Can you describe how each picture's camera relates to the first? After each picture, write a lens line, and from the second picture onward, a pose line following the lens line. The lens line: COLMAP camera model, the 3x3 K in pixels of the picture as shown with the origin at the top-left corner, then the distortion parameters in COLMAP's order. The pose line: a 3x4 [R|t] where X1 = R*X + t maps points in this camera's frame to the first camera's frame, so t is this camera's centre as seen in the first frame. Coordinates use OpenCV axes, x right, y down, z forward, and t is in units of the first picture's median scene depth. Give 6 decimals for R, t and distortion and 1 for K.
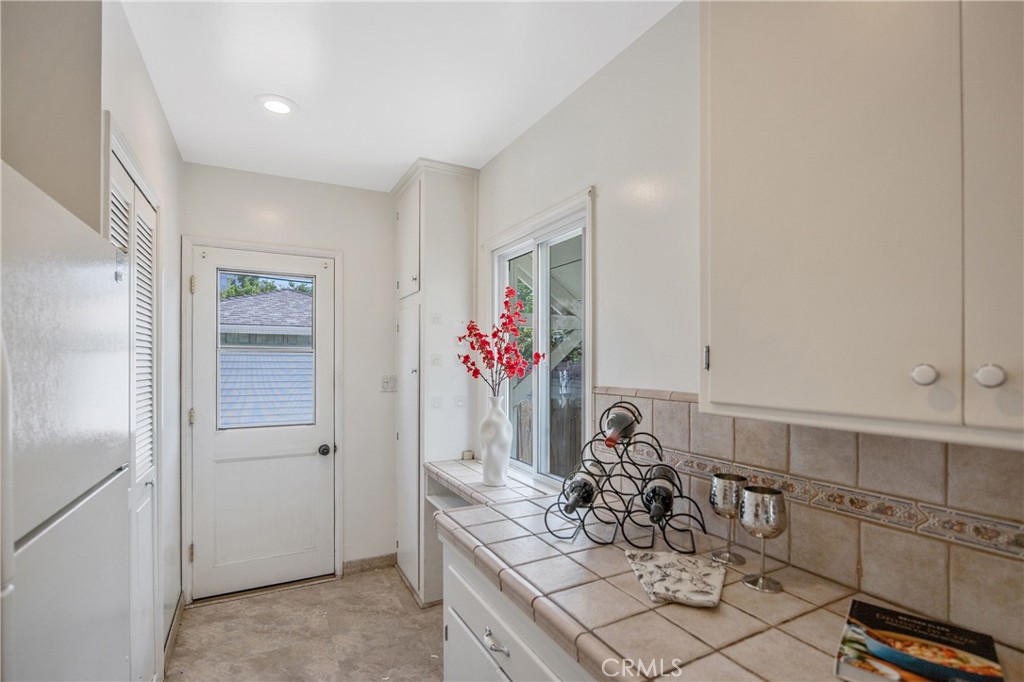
lens RADIAL K [[471.3, 0, 499.7], [0, 471.3, 355.8], [0, 0, 1]] dist [-0.007875, -0.000174]
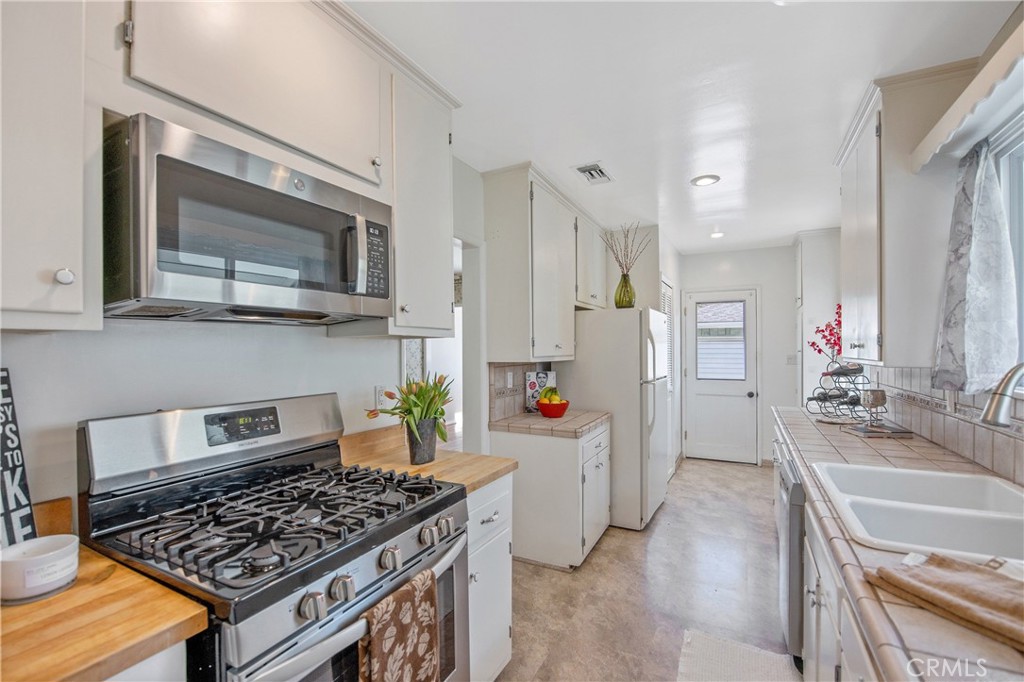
lens RADIAL K [[436.8, 0, 517.5], [0, 436.8, 351.1], [0, 0, 1]] dist [-0.020483, 0.002695]
pose [[0.575858, 0.001529, -0.817548, 0.535421], [0.010276, 0.999906, 0.009108, 0.006472], [0.817485, -0.013646, 0.575788, -0.784579]]
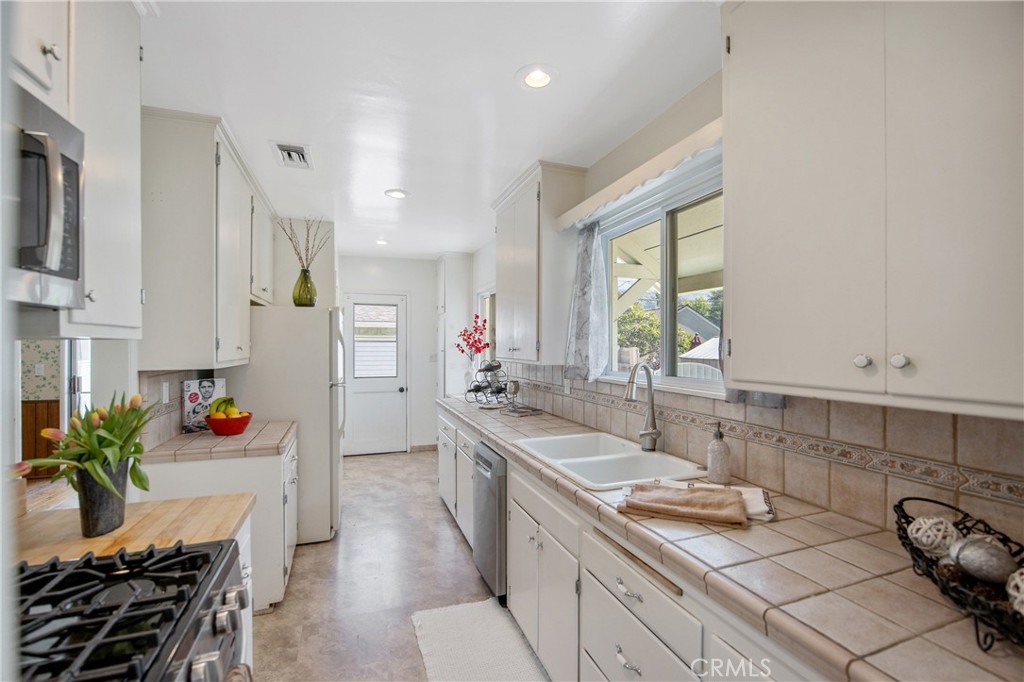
lens RADIAL K [[436.8, 0, 505.1], [0, 436.8, 346.2], [0, 0, 1]] dist [-0.020483, 0.002695]
pose [[0.990553, 0.002518, -0.137106, 0.364431], [-0.001158, 0.999949, 0.009995, -0.008449], [0.137125, -0.009742, 0.990506, -0.892115]]
